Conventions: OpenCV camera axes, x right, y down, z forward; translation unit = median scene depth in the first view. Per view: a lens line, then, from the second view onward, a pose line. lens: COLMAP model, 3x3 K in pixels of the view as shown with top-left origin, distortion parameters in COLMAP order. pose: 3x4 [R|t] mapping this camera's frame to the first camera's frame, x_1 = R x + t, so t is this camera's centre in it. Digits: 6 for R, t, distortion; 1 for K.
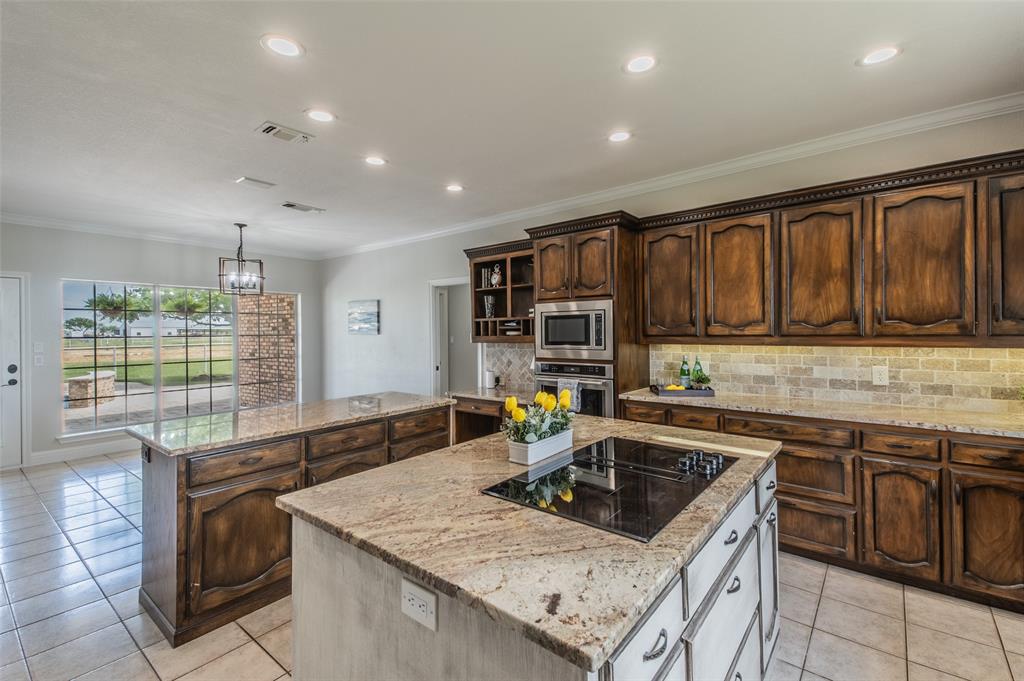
lens RADIAL K [[452.9, 0, 504.6], [0, 452.9, 331.8], [0, 0, 1]] dist [0.033205, 0.000001]
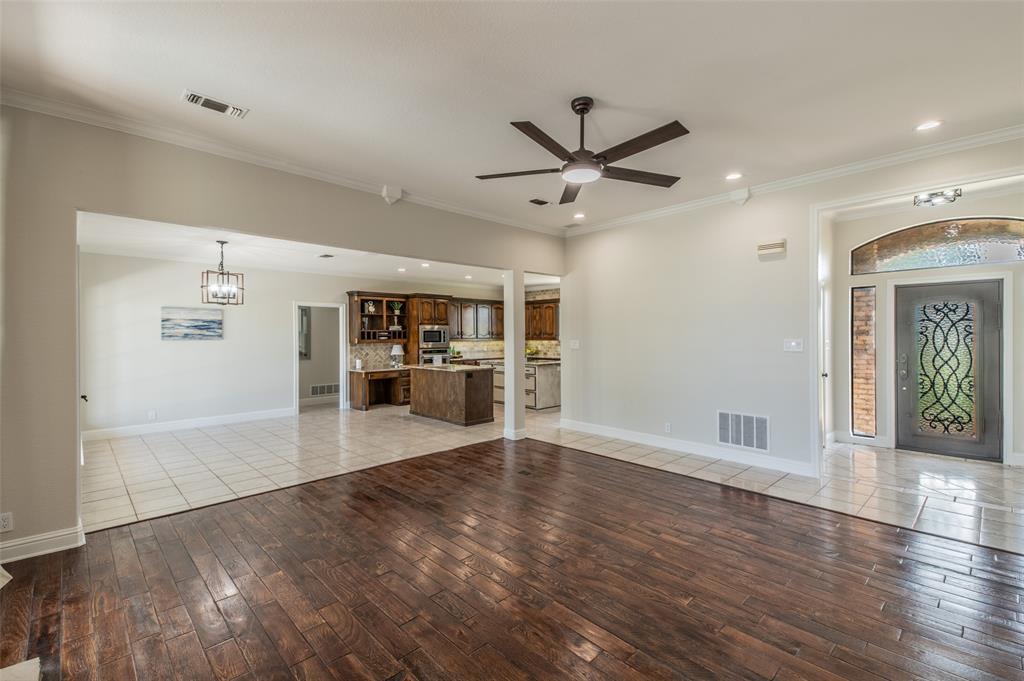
lens RADIAL K [[448.6, 0, 514.3], [0, 448.6, 337.0], [0, 0, 1]] dist [0.031437, -0.000077]
pose [[0.106221, 0.006947, 0.994318, -2.393062], [0.007284, 0.999943, -0.007765, 0.023017], [-0.994316, 0.008068, 0.106164, 0.285605]]
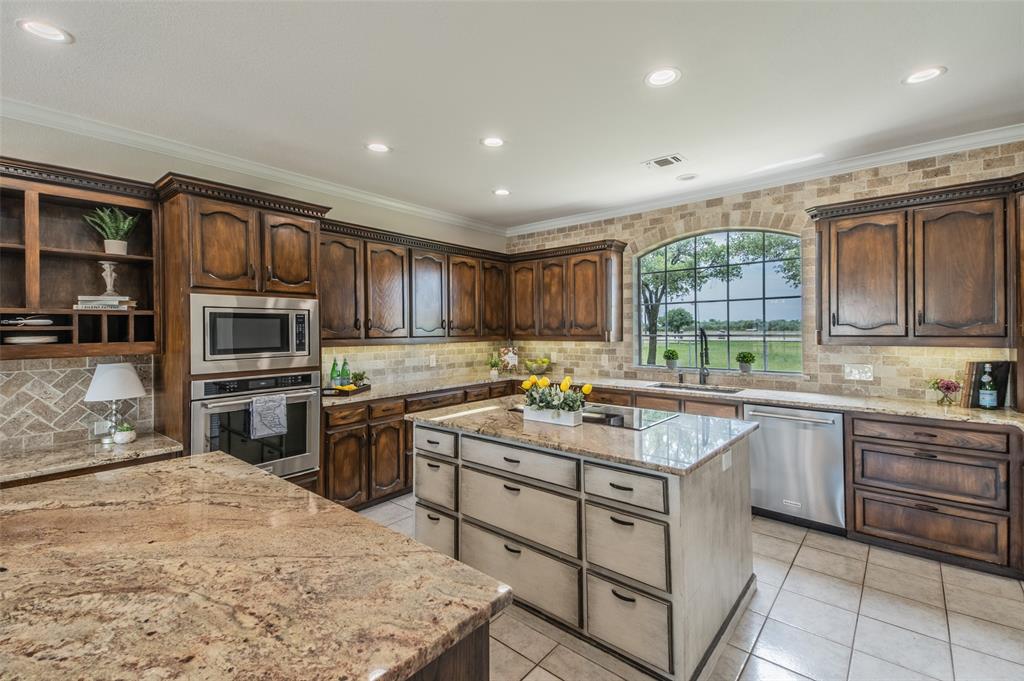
lens RADIAL K [[452.9, 0, 504.6], [0, 452.9, 331.8], [0, 0, 1]] dist [0.033205, 0.000001]
pose [[0.016696, 0.006263, 0.999841, -0.645017], [0.008485, 0.999943, -0.006405, 0.003009], [-0.999825, 0.008590, 0.016642, 0.583366]]
